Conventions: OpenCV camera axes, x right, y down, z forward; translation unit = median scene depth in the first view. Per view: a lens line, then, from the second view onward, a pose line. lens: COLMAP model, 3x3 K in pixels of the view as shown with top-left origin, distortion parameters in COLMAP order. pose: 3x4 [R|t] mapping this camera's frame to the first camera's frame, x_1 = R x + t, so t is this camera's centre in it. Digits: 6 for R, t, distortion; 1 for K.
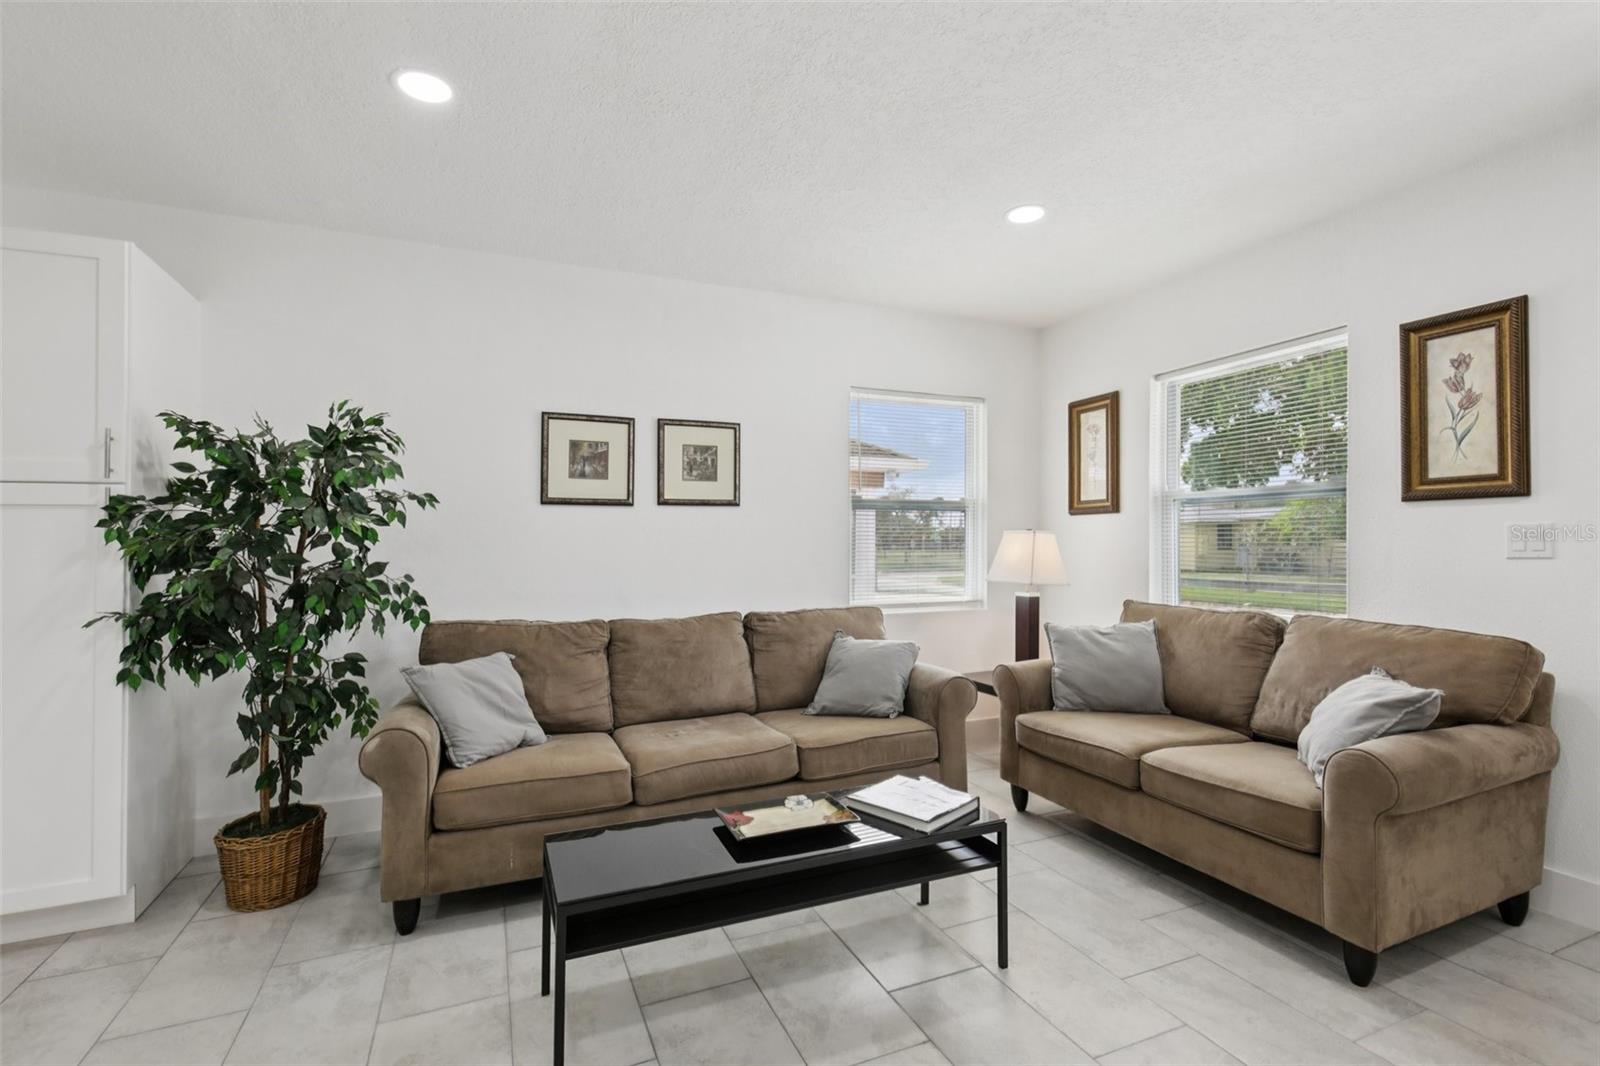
lens RADIAL K [[720.3, 0, 789.8], [0, 720.3, 532.2], [0, 0, 1]] dist [0.015343, -0.004236]
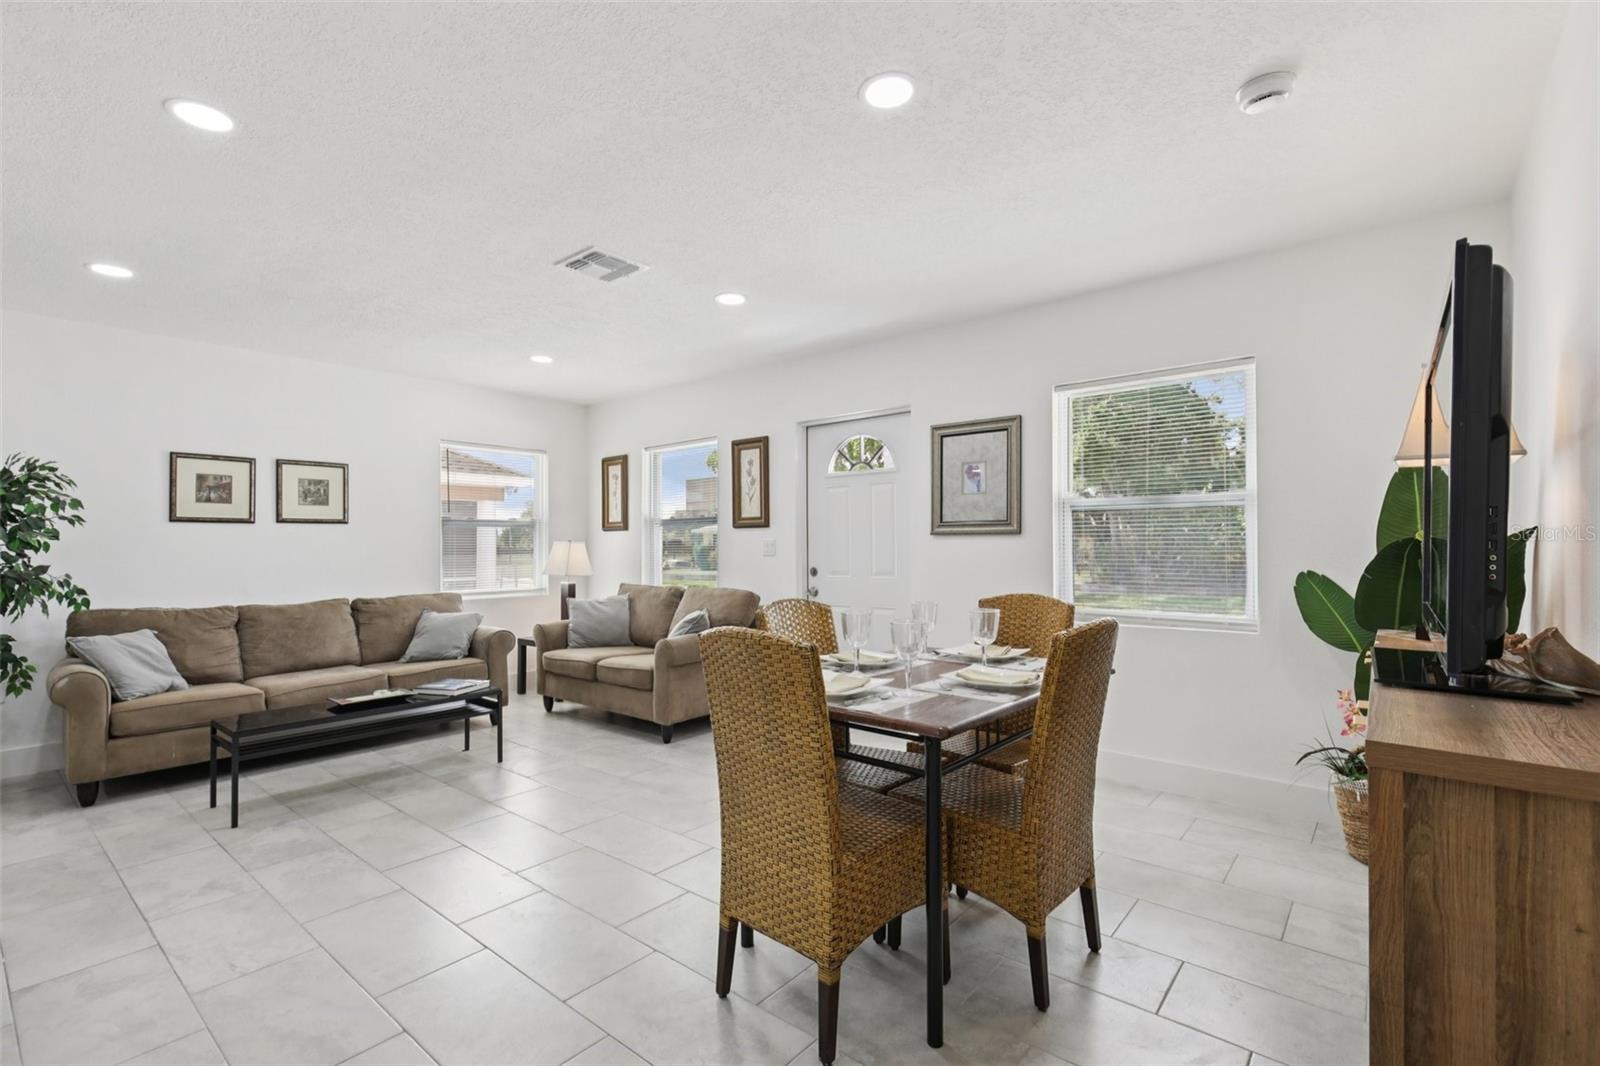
lens RADIAL K [[720.3, 0, 795.2], [0, 720.3, 547.2], [0, 0, 1]] dist [0.015343, -0.004236]
pose [[0.891279, -0.002740, 0.453447, 0.086644], [-0.003109, 0.999921, 0.012154, -0.014411], [-0.453444, -0.012242, 0.891200, -0.843752]]
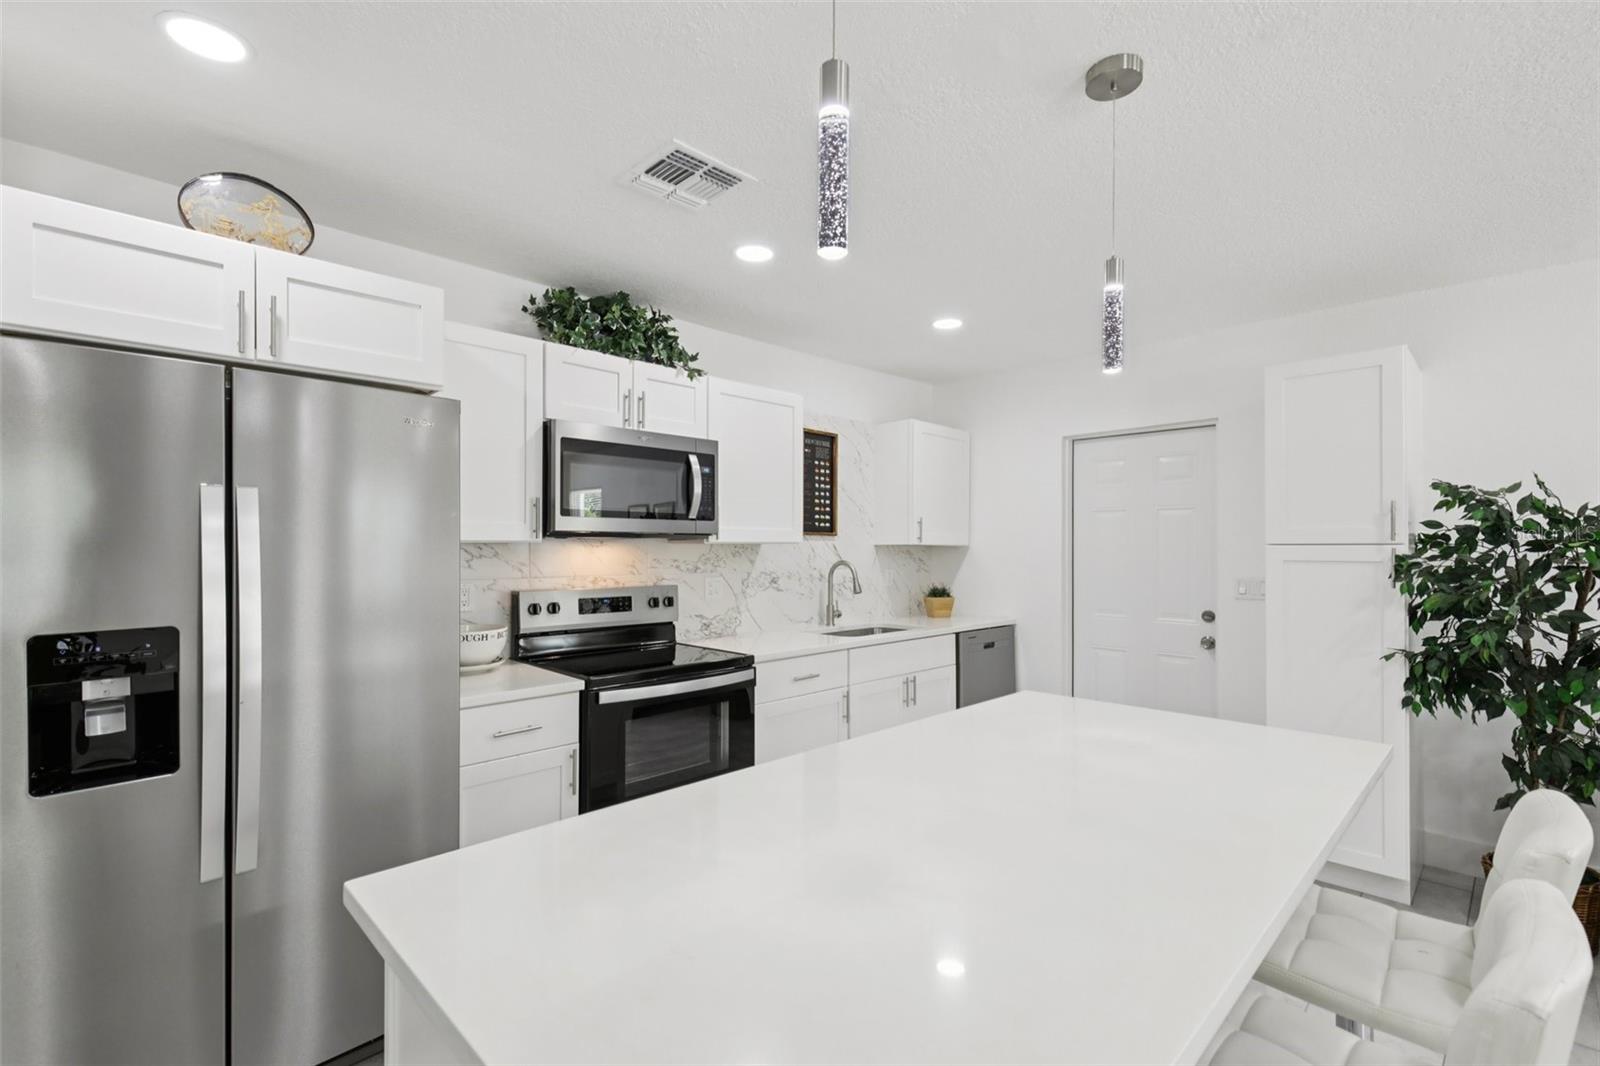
lens RADIAL K [[720.3, 0, 796.5], [0, 720.3, 539.0], [0, 0, 1]] dist [0.015343, -0.004236]
pose [[0.363147, -0.003293, -0.931726, -0.119644], [0.007361, 0.999973, -0.000665, -0.066386], [0.931703, -0.006617, 0.363161, -0.318194]]
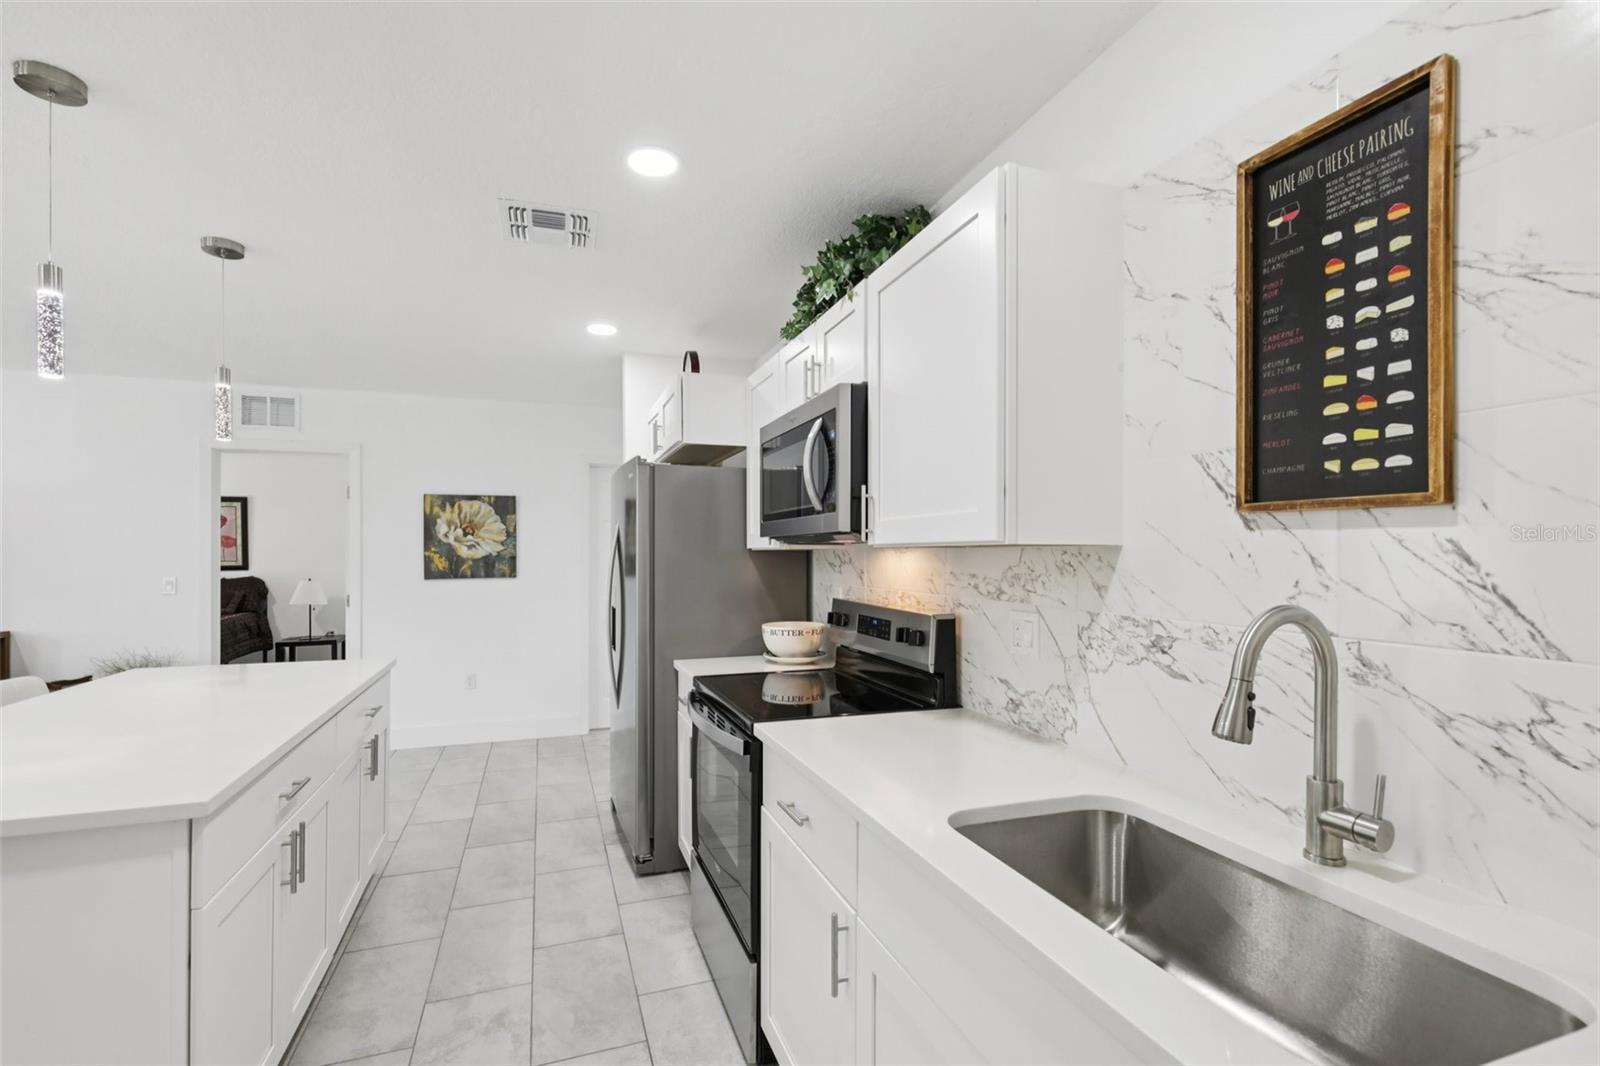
lens RADIAL K [[720.3, 0, 776.1], [0, 720.3, 548.5], [0, 0, 1]] dist [0.015343, -0.004236]
pose [[-0.996439, 0.007260, 0.083998, -1.236504], [0.005803, 0.999829, -0.017577, -0.047082], [-0.084111, -0.017026, -0.996311, 0.706255]]
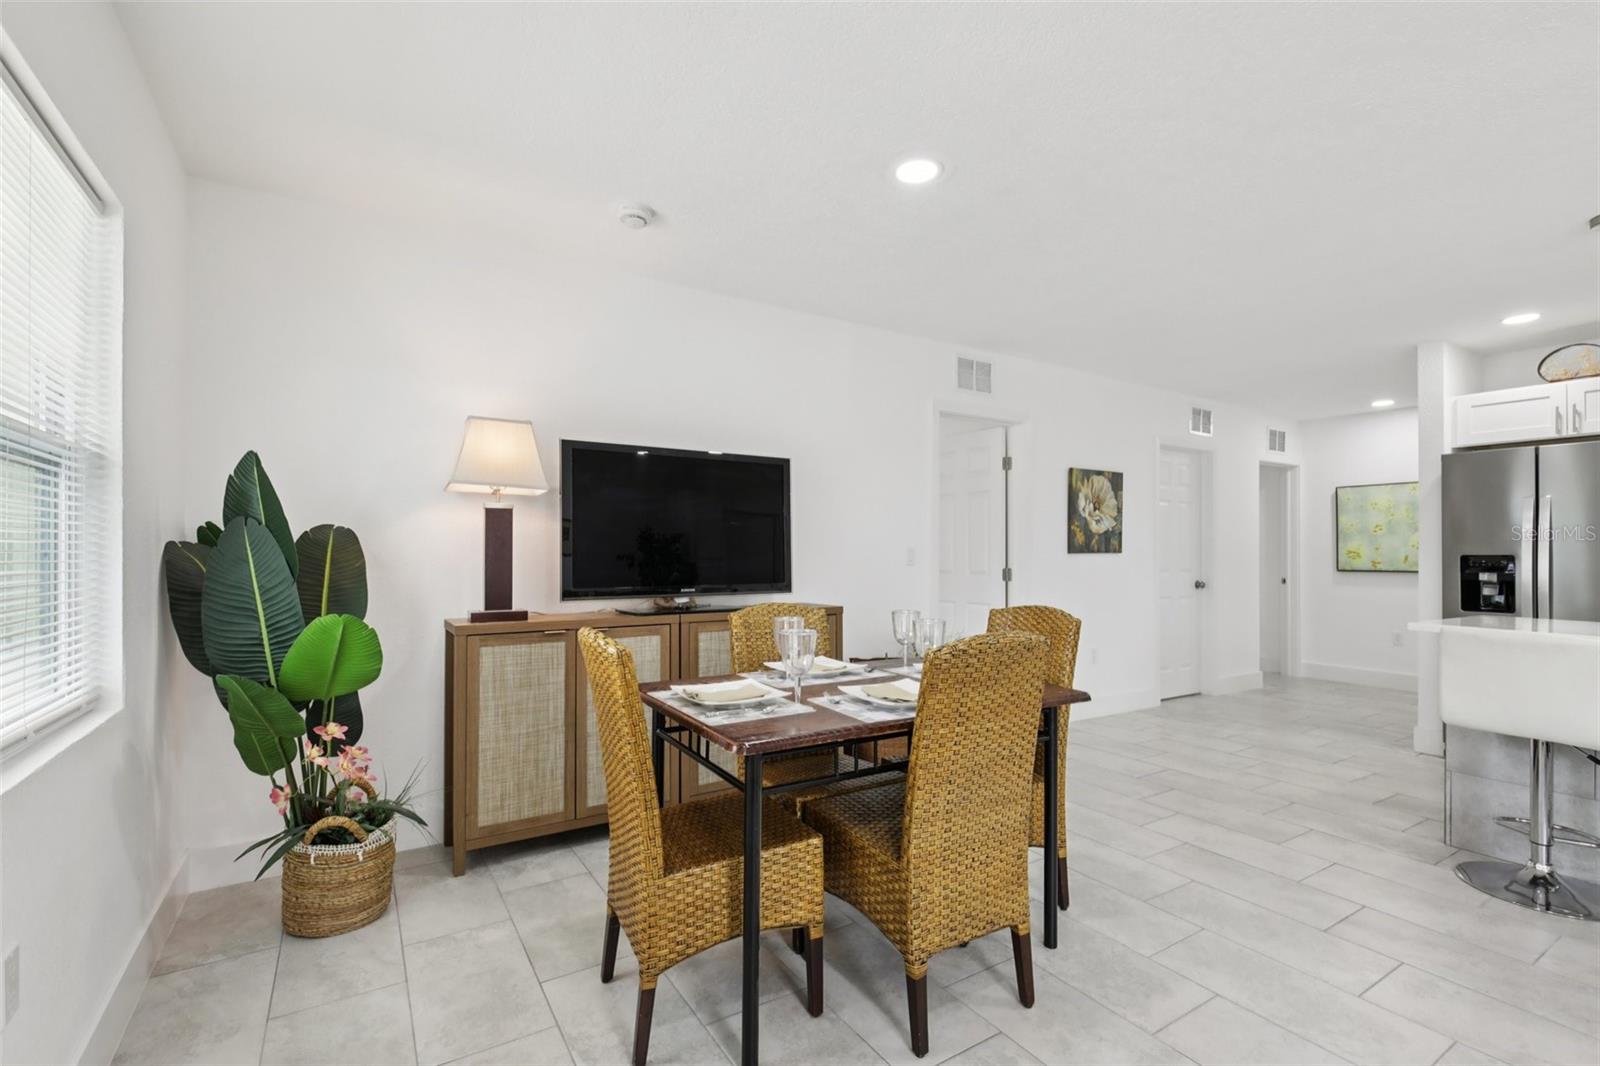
lens RADIAL K [[720.3, 0, 802.4], [0, 720.3, 539.5], [0, 0, 1]] dist [0.015343, -0.004236]
pose [[-0.989432, -0.002341, -0.144982, 0.766176], [0.000819, 0.999764, -0.021731, -0.001834], [0.144999, -0.021620, -0.989196, 0.655426]]
